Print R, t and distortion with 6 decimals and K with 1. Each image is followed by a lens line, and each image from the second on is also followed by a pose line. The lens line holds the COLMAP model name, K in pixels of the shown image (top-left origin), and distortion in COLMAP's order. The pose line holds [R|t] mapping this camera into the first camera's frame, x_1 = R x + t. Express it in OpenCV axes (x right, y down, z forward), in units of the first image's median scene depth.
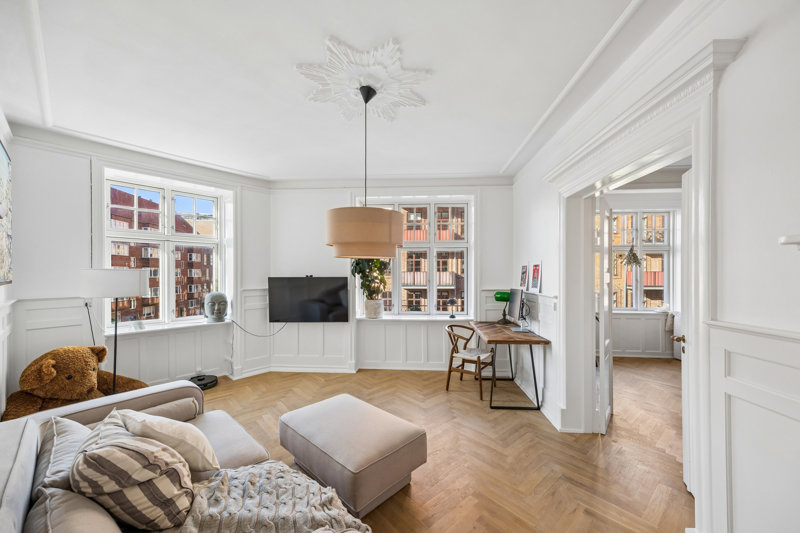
lens RADIAL K [[306.0, 0, 400.0], [0, 306.0, 266.5], [0, 0, 1]] dist [0.000088, 0.000032]
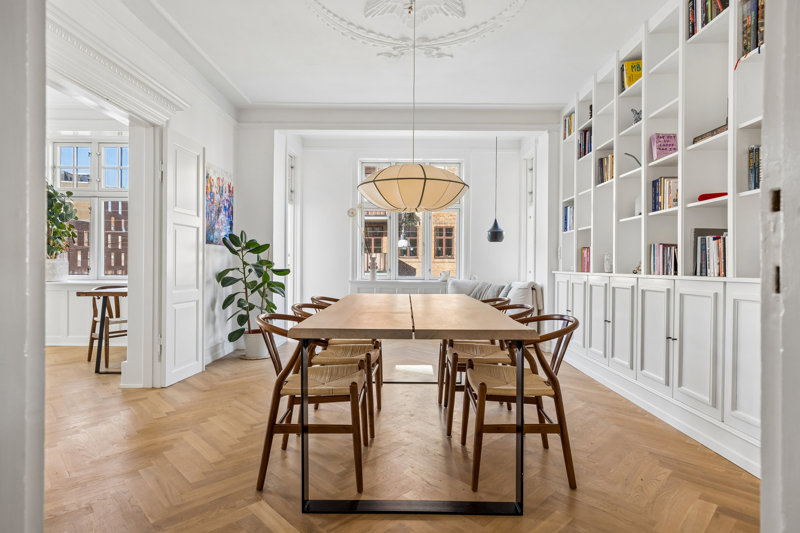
lens RADIAL K [[412.7, 0, 400.0], [0, 412.7, 266.5], [0, 0, 1]] dist [0.000240, -0.000072]
pose [[0.998931, 0.003410, 0.046098, 0.788723], [-0.004802, 0.999535, 0.030121, 0.093198], [-0.045974, -0.030311, 0.998483, -0.102495]]
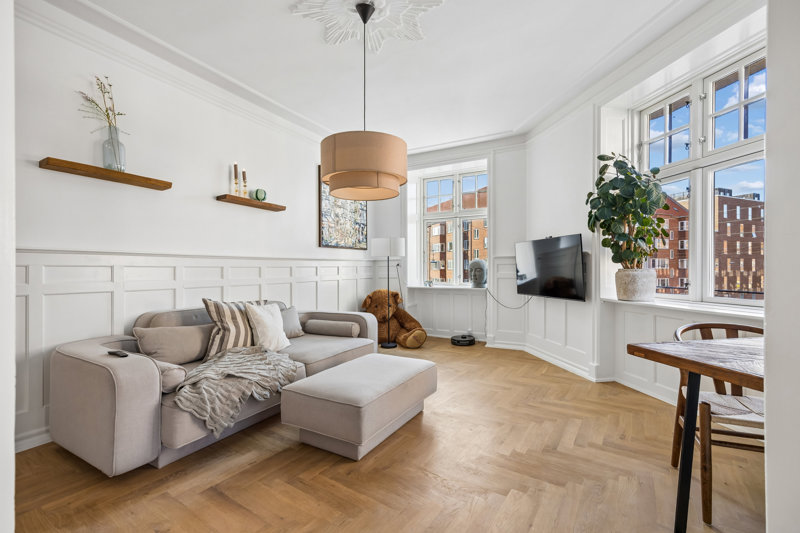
lens RADIAL K [[347.3, 0, 400.0], [0, 347.3, 266.5], [0, 0, 1]] dist [0.001605, 0.000213]
pose [[0.229882, -0.006387, -0.973198, 0.466052], [0.023950, 0.999713, -0.000904, 0.095588], [0.972924, -0.023101, 0.229969, 0.435963]]
